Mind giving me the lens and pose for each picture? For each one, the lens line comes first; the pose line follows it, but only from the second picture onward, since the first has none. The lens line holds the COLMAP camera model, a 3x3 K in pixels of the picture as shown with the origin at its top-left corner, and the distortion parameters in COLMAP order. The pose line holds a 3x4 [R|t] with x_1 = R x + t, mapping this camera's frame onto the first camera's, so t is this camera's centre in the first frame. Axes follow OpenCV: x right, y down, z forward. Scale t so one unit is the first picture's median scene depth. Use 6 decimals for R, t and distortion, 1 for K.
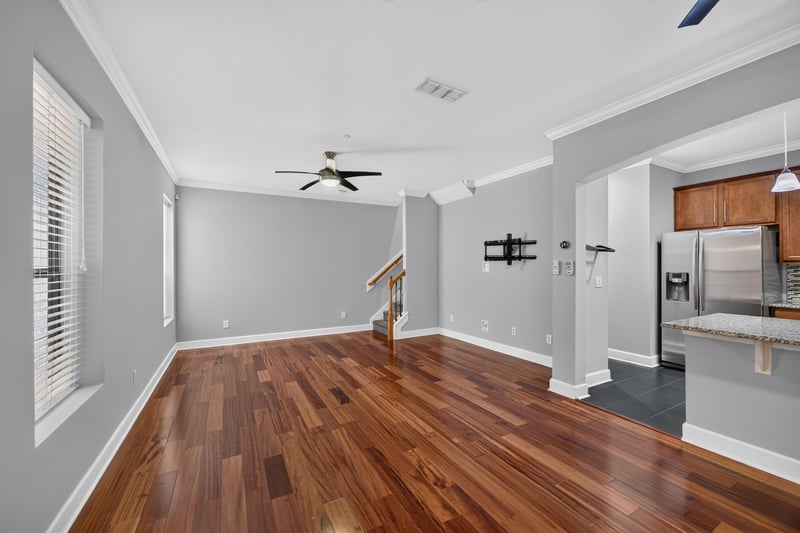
lens RADIAL K [[323.9, 0, 402.7], [0, 323.9, 267.1], [0, 0, 1]] dist [-0.006334, 0.004737]
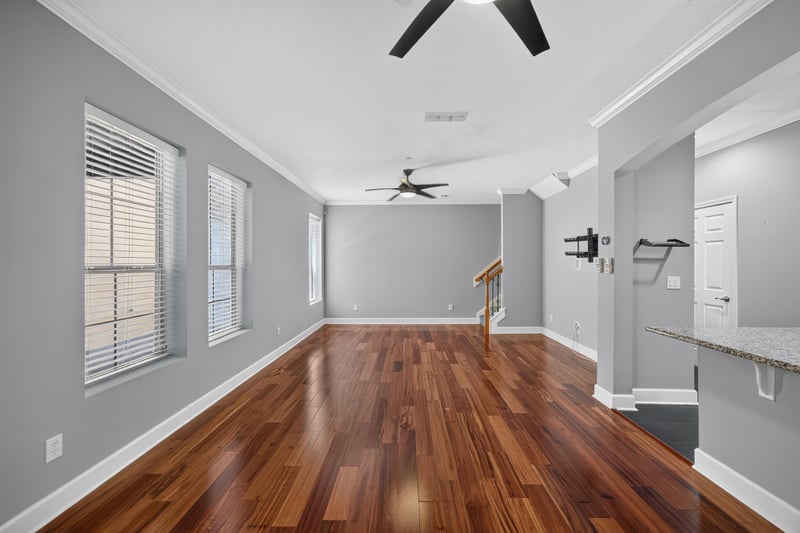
lens RADIAL K [[323.9, 0, 402.3], [0, 323.9, 265.7], [0, 0, 1]] dist [-0.006334, 0.004737]
pose [[0.862829, 0.003652, -0.505482, 0.367598], [-0.001325, 0.999987, 0.004963, -0.000523], [0.505493, -0.003613, 0.862823, -0.071031]]
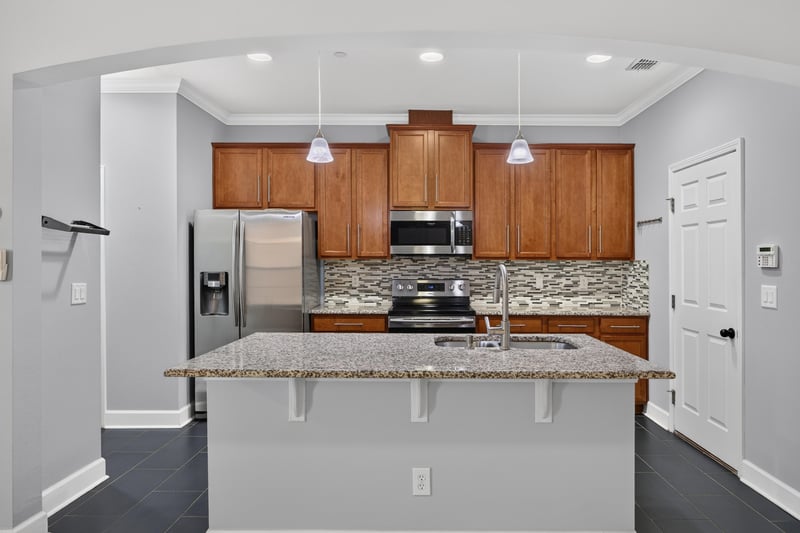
lens RADIAL K [[517.9, 0, 423.5], [0, 517.9, 262.3], [0, 0, 1]] dist [-0.015520, 0.006099]
pose [[0.493784, 0.004570, 0.869573, 0.149771], [-0.003416, 0.999989, -0.003315, -0.000537], [-0.869578, -0.001334, 0.493794, 0.117747]]
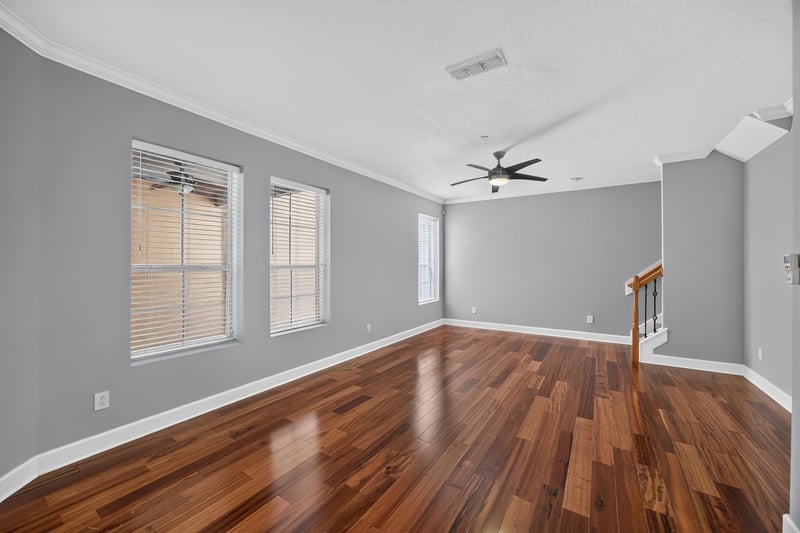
lens RADIAL K [[307.9, 0, 402.2], [0, 307.9, 262.8], [0, 0, 1]] dist [-0.014455, 0.002829]
pose [[0.468079, 0.000802, -0.883686, 0.478799], [-0.002834, 0.999996, -0.000594, -0.003595], [0.883682, 0.002782, 0.468079, 0.267034]]
